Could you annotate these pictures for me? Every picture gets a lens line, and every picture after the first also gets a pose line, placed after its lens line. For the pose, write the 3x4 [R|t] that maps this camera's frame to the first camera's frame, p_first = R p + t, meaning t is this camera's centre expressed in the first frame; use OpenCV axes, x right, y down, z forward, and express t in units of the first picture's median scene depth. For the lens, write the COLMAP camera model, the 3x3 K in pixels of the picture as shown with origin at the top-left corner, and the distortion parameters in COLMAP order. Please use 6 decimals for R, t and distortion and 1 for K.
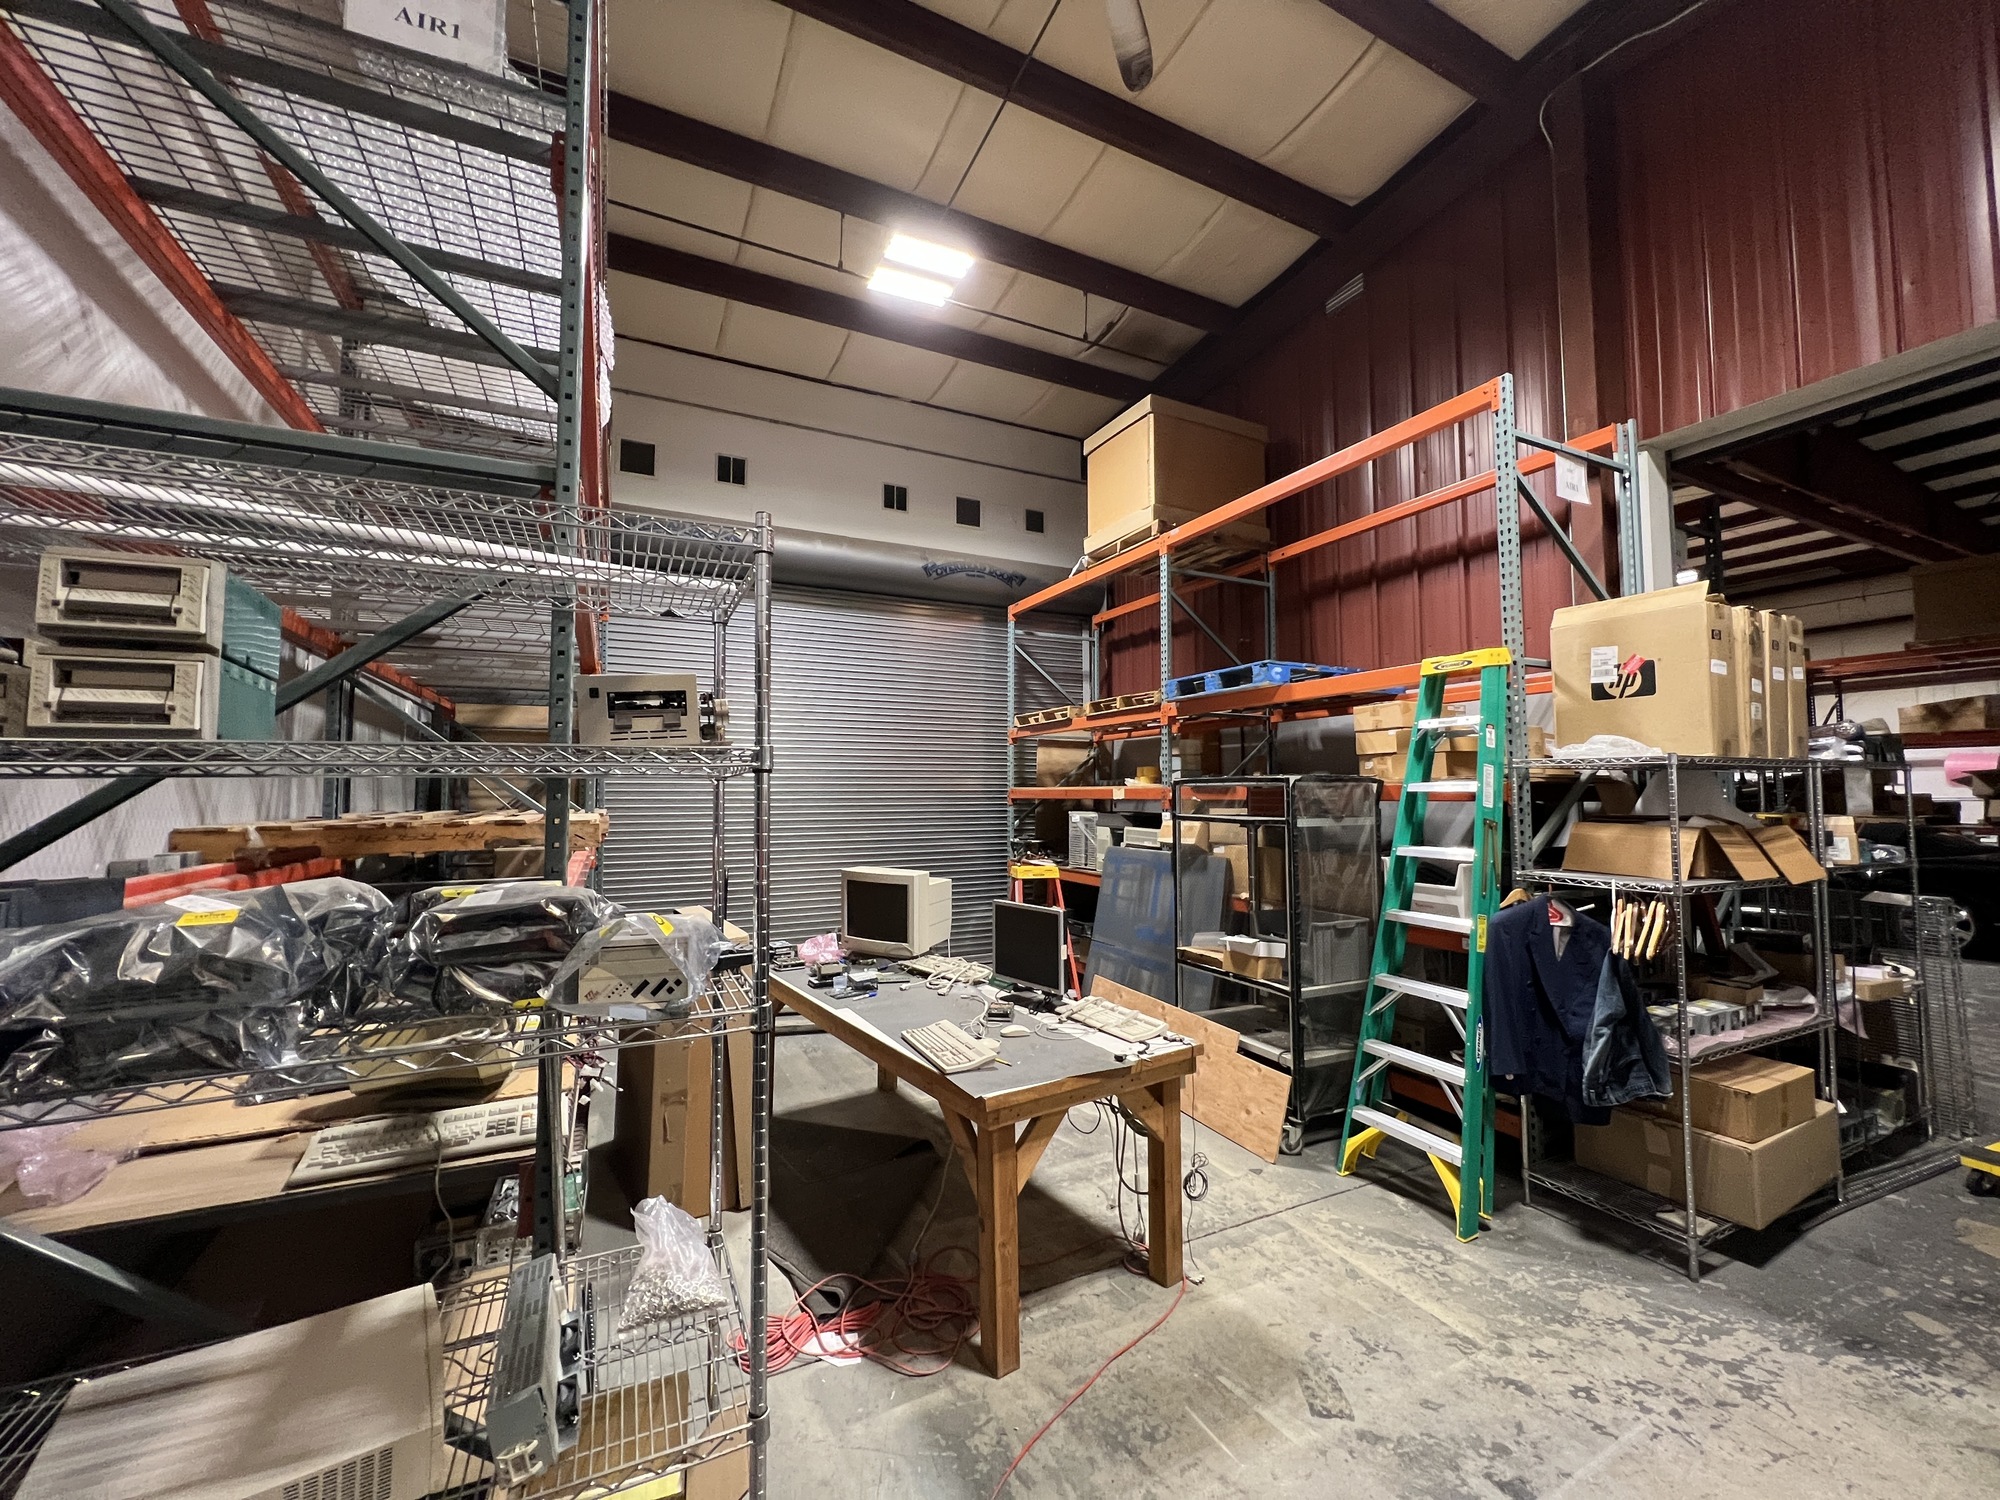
lens RADIAL K [[804.8, 0, 1003.1], [0, 804.8, 748.2], [0, 0, 1]] dist [0.000500, -0.000504]
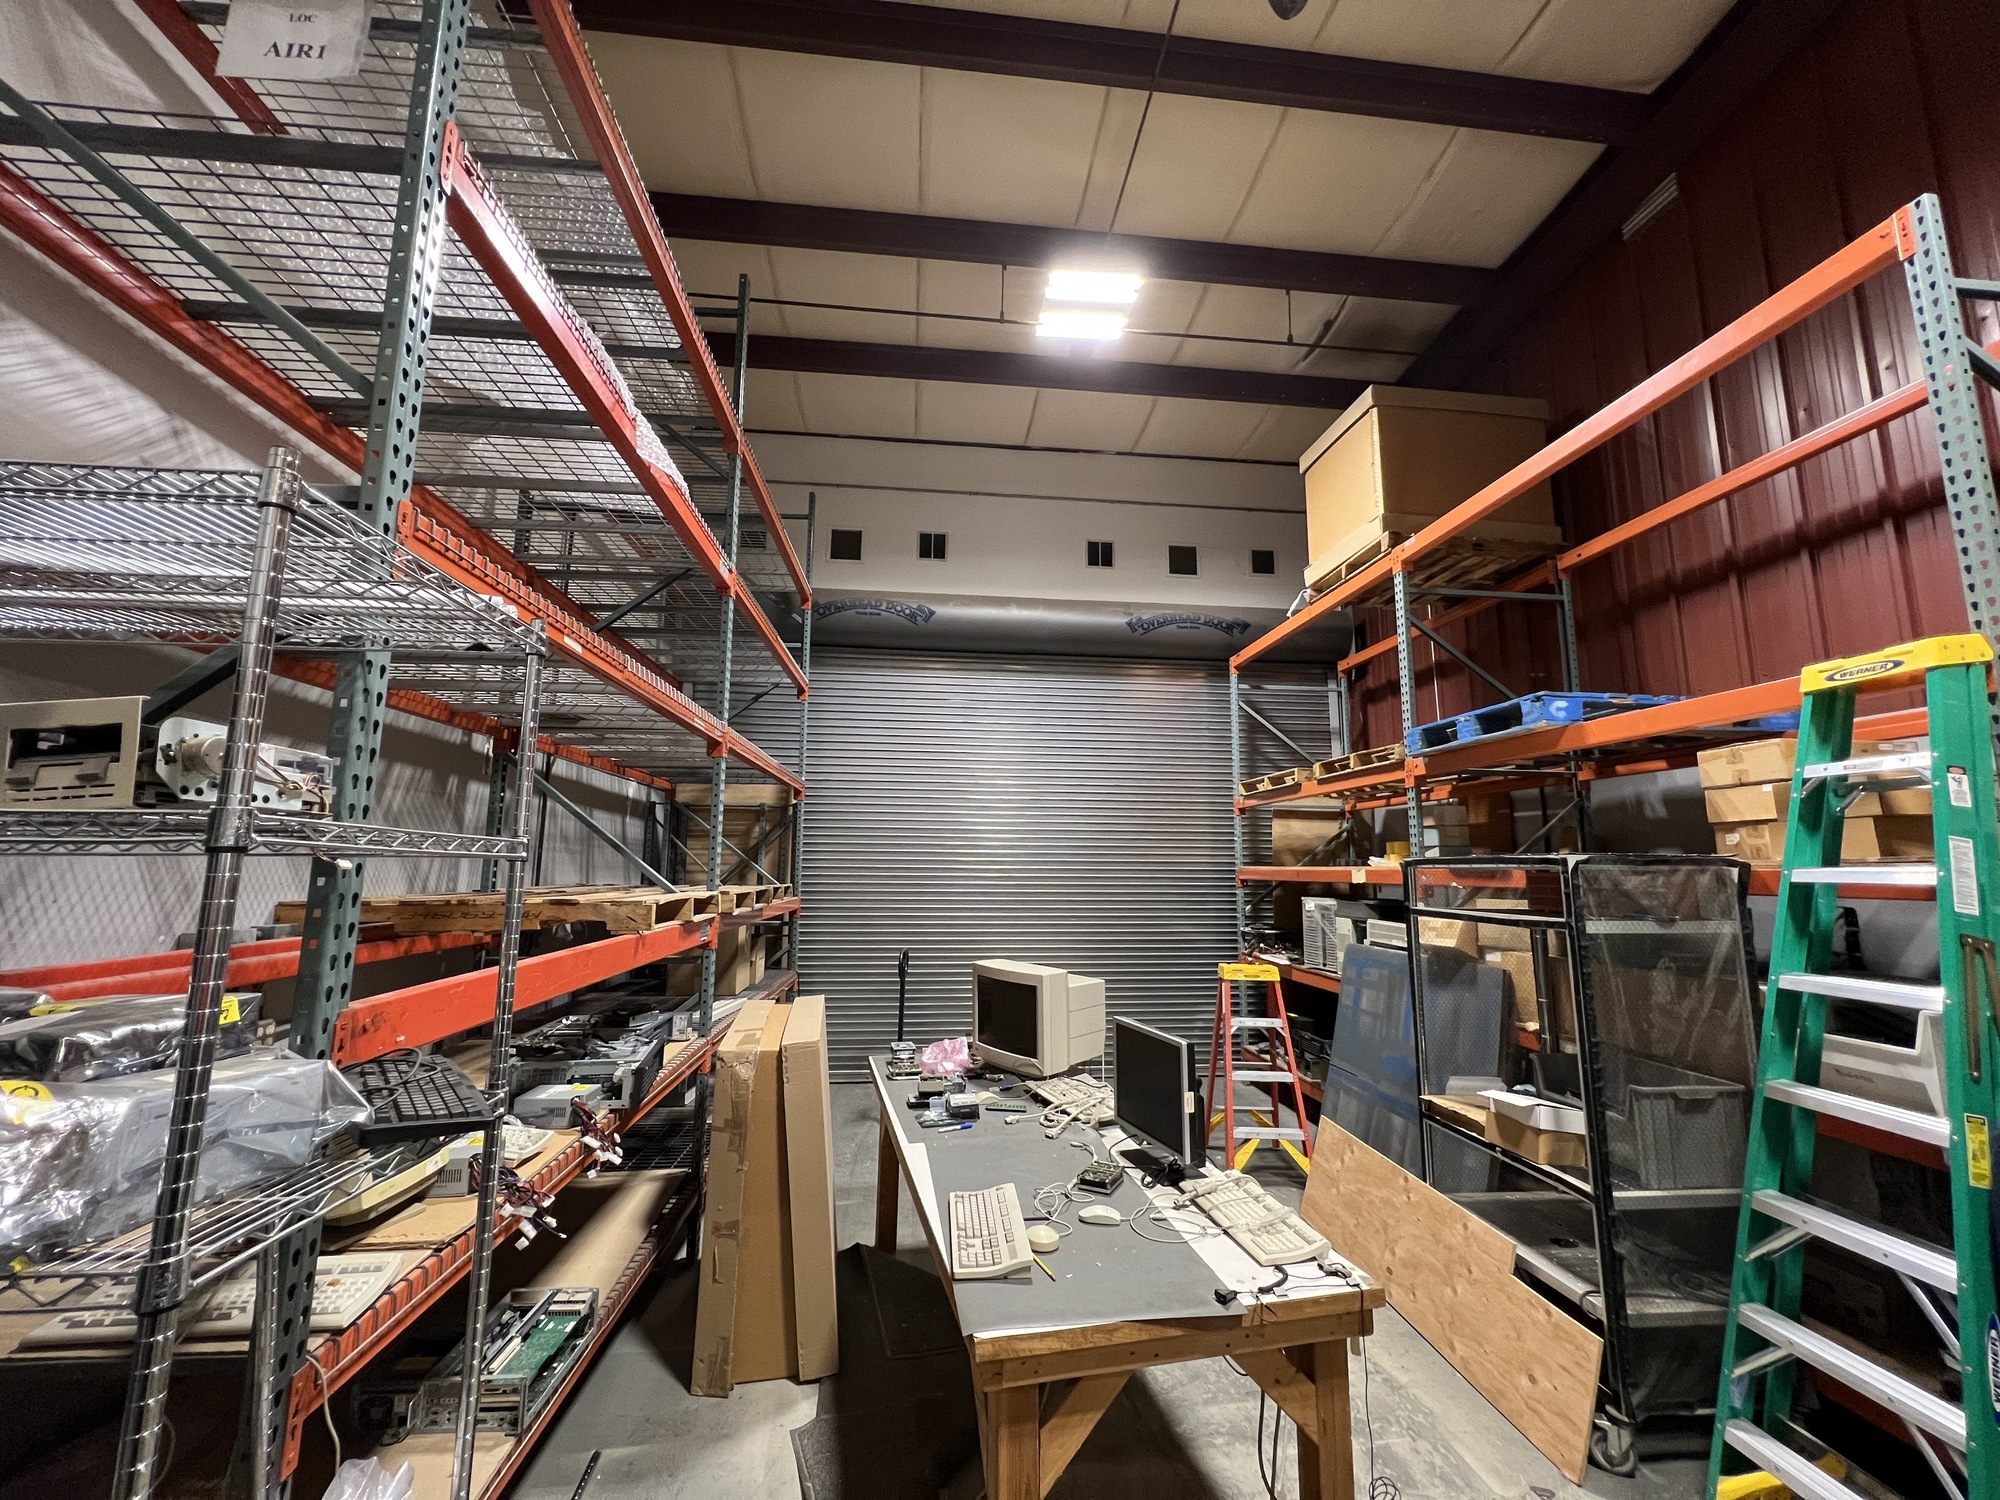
lens RADIAL K [[804.8, 0, 1001.2], [0, 804.8, 747.2], [0, 0, 1]] dist [0.000500, -0.000504]
pose [[0.936624, -0.042217, -0.347784, 0.122465], [0.009376, 0.995378, -0.095577, 0.003768], [0.350211, 0.086259, 0.932690, 0.165210]]
